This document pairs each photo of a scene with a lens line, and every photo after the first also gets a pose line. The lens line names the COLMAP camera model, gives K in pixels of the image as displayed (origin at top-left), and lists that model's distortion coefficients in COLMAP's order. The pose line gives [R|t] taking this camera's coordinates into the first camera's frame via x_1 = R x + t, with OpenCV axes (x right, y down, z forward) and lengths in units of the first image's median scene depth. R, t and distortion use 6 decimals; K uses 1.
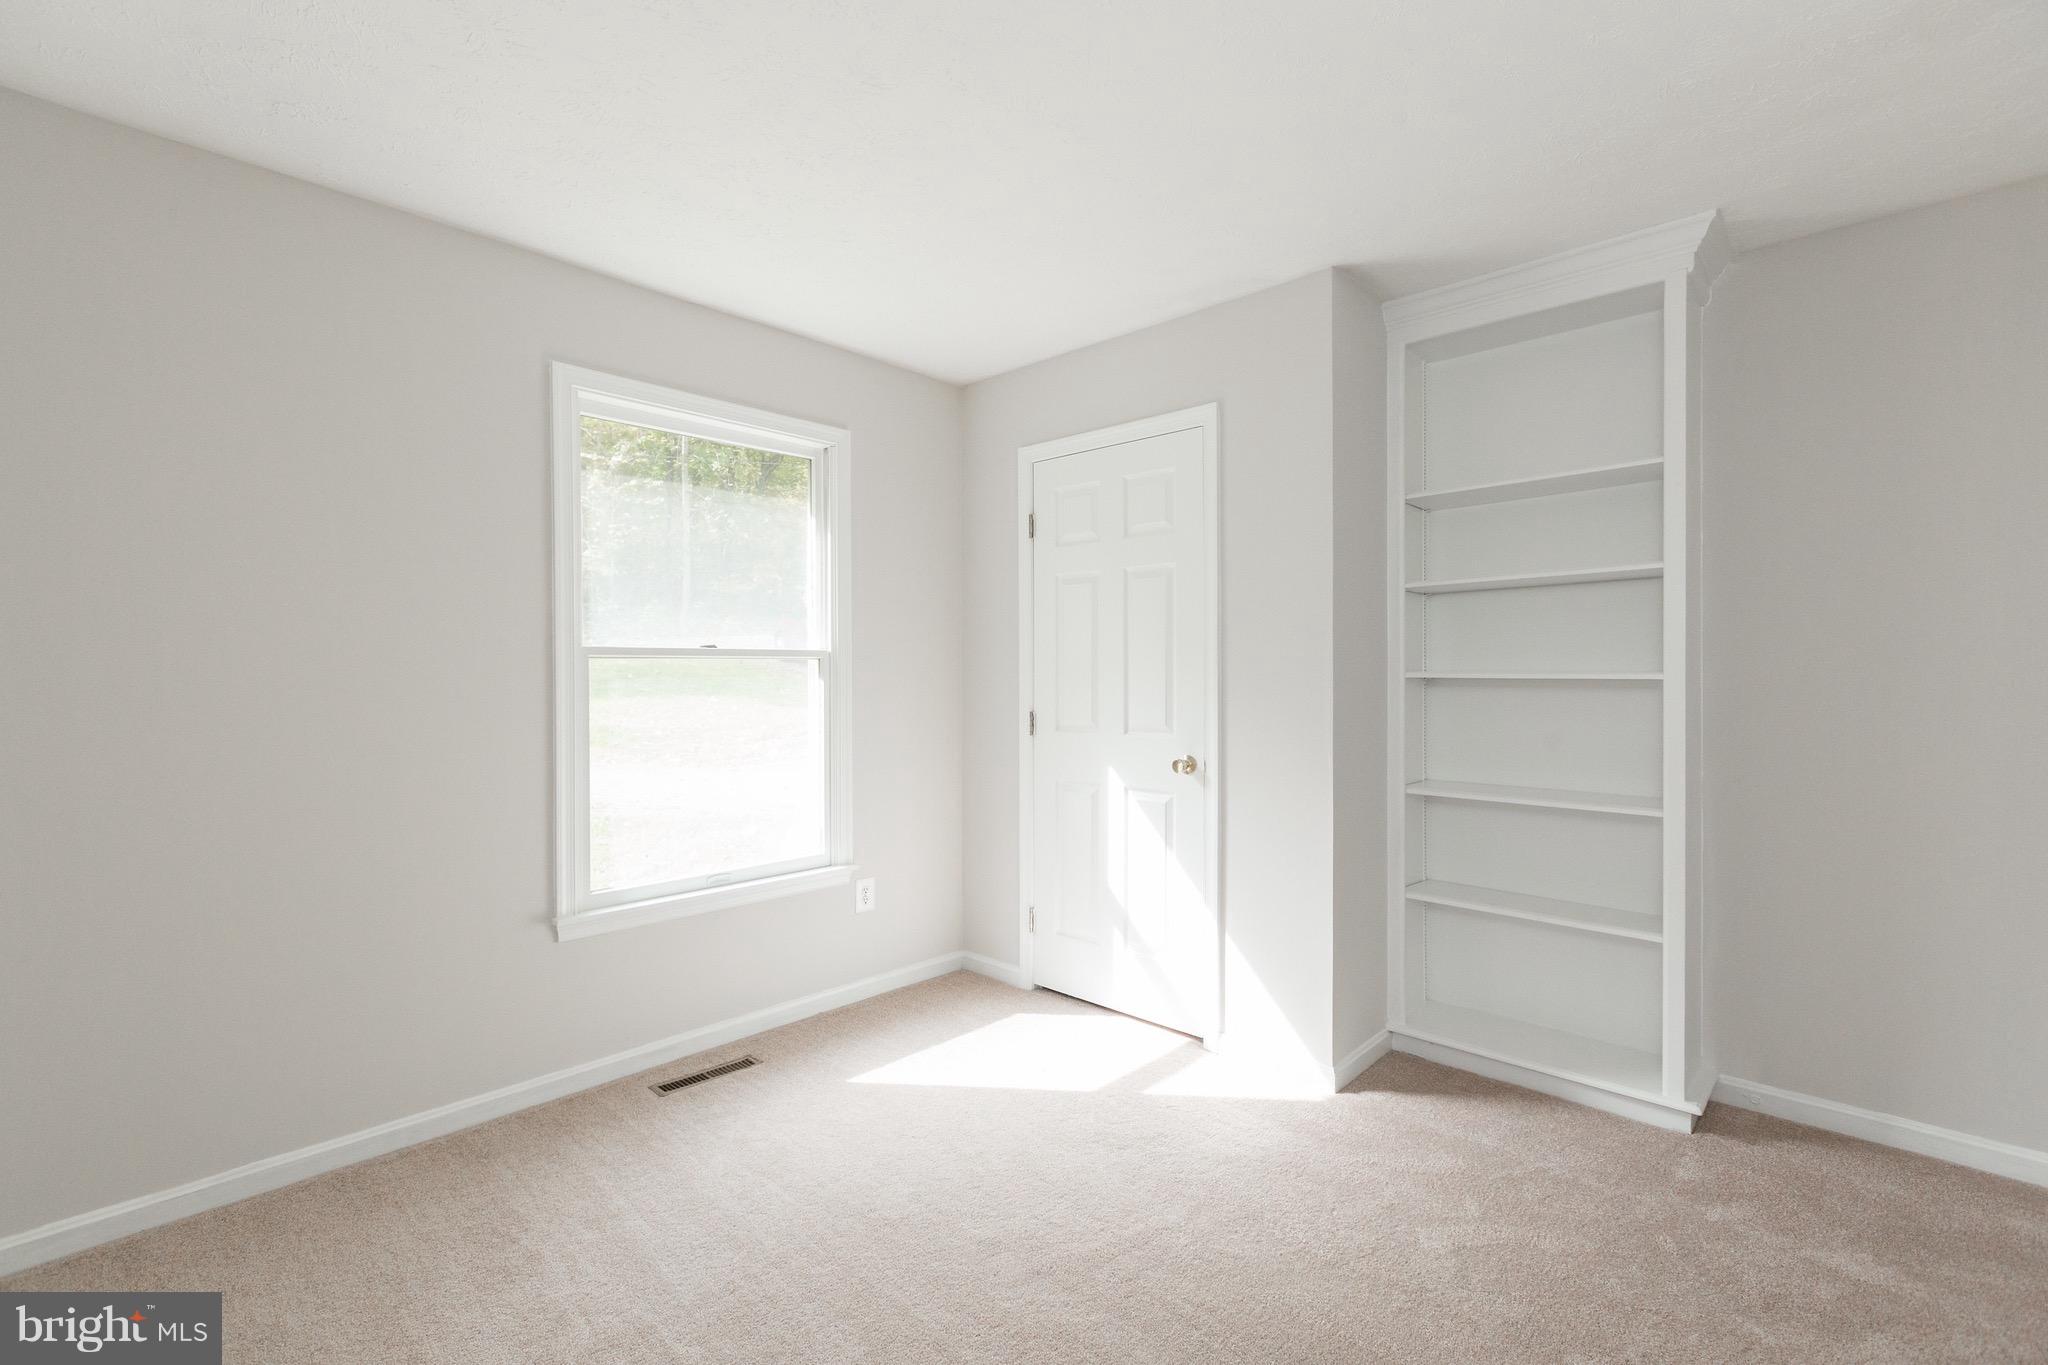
lens RADIAL K [[921.1, 0, 1016.9], [0, 921.1, 684.4], [0, 0, 1]] dist [0.002886, -0.000470]
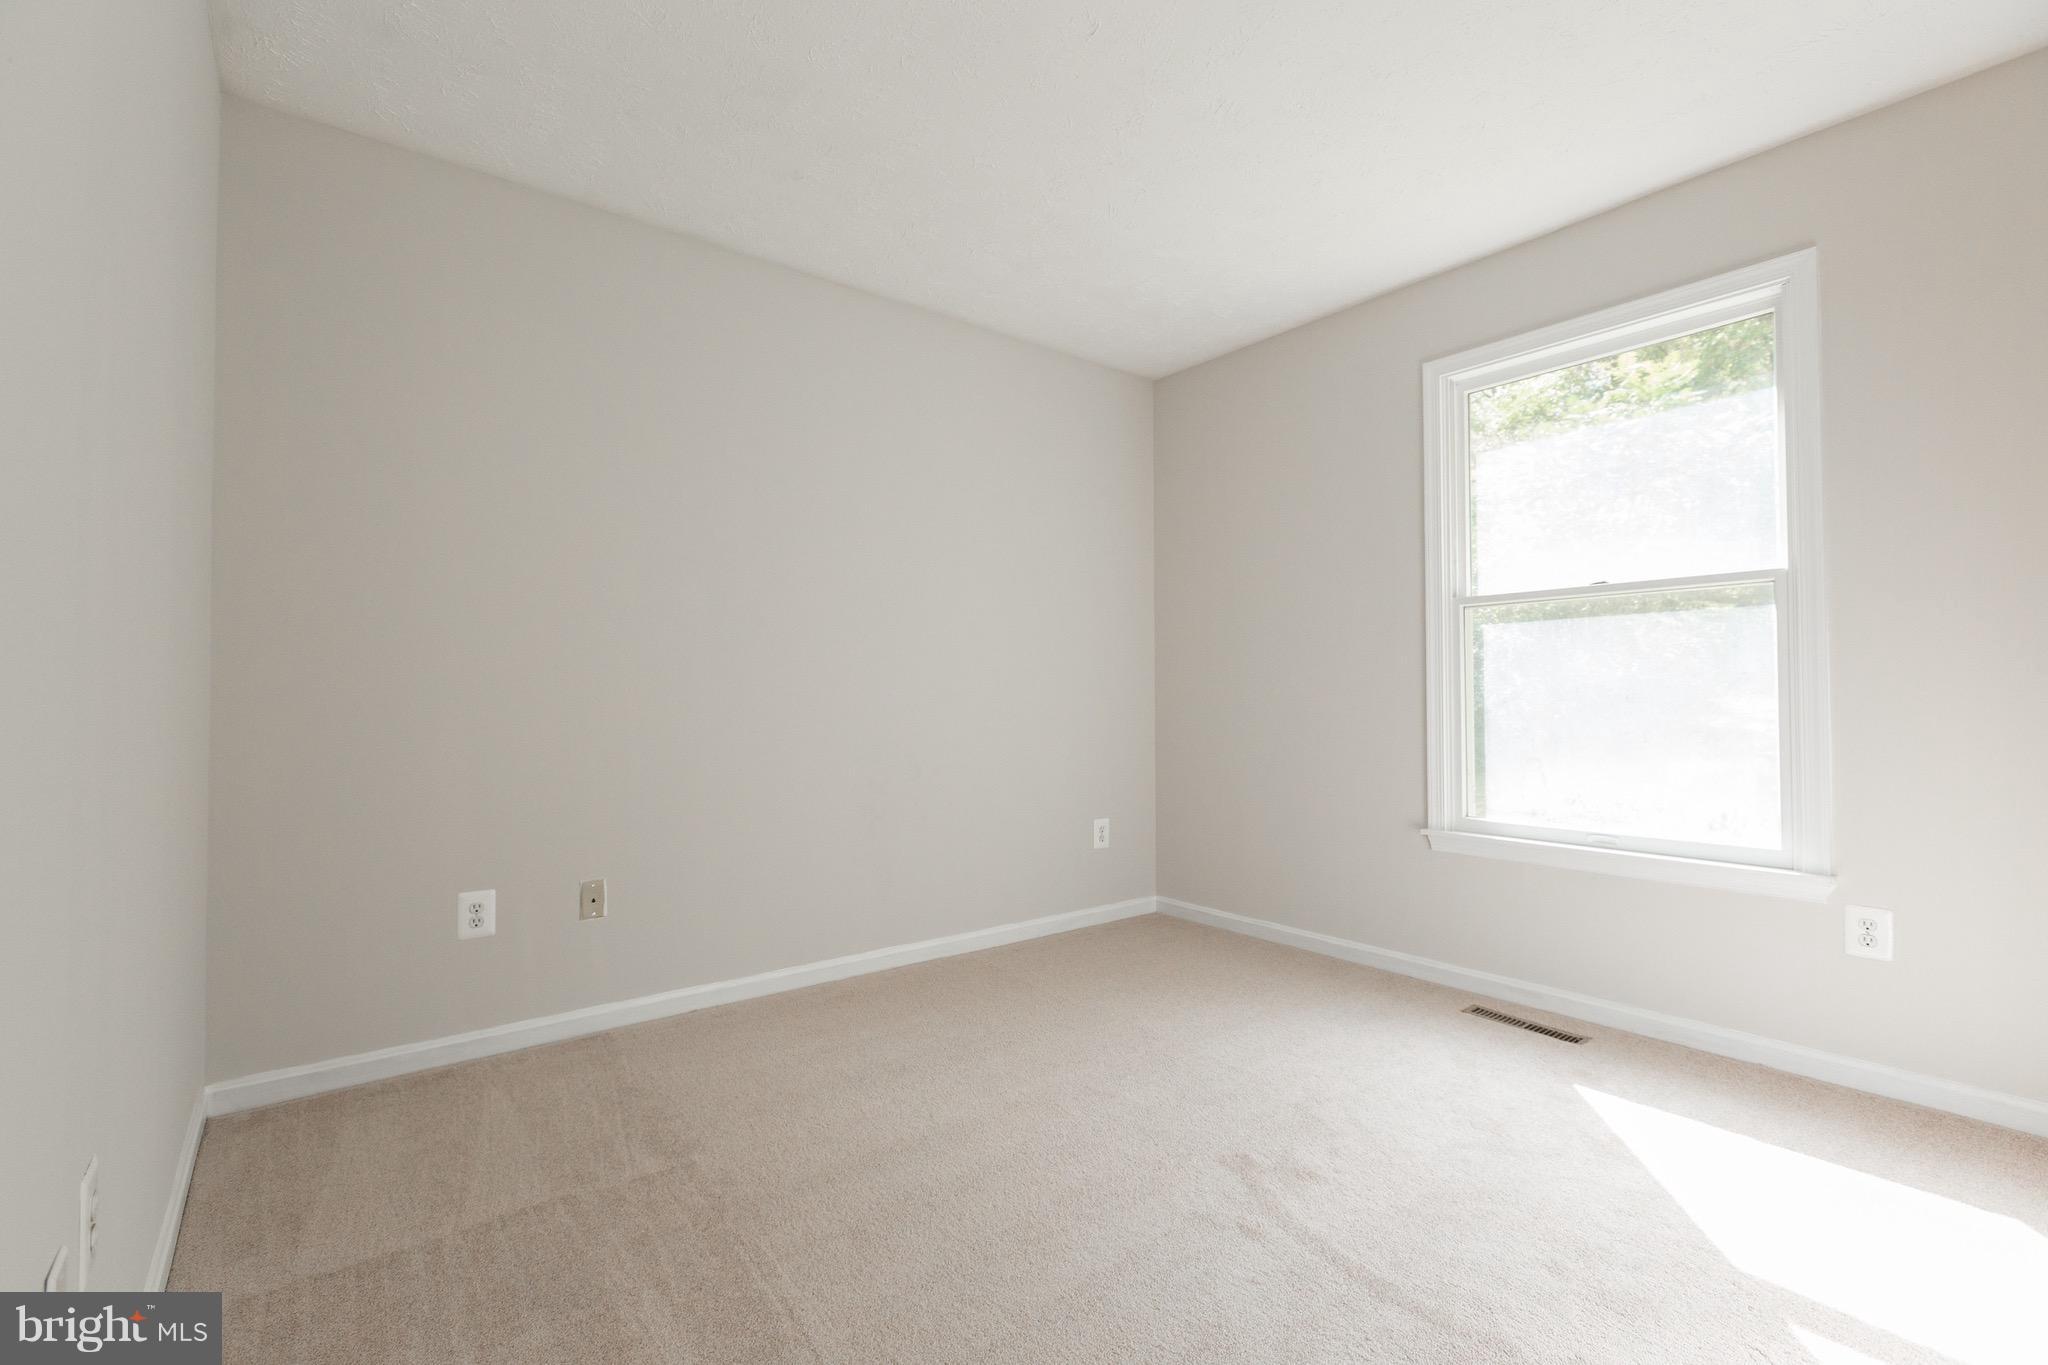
lens RADIAL K [[921.1, 0, 1016.9], [0, 921.1, 684.4], [0, 0, 1]] dist [0.002886, -0.000470]
pose [[-0.157144, -0.013418, -0.987485, 0.679682], [-0.010308, 0.999876, -0.011946, 0.078306], [0.987522, 0.008302, -0.157263, 0.592035]]
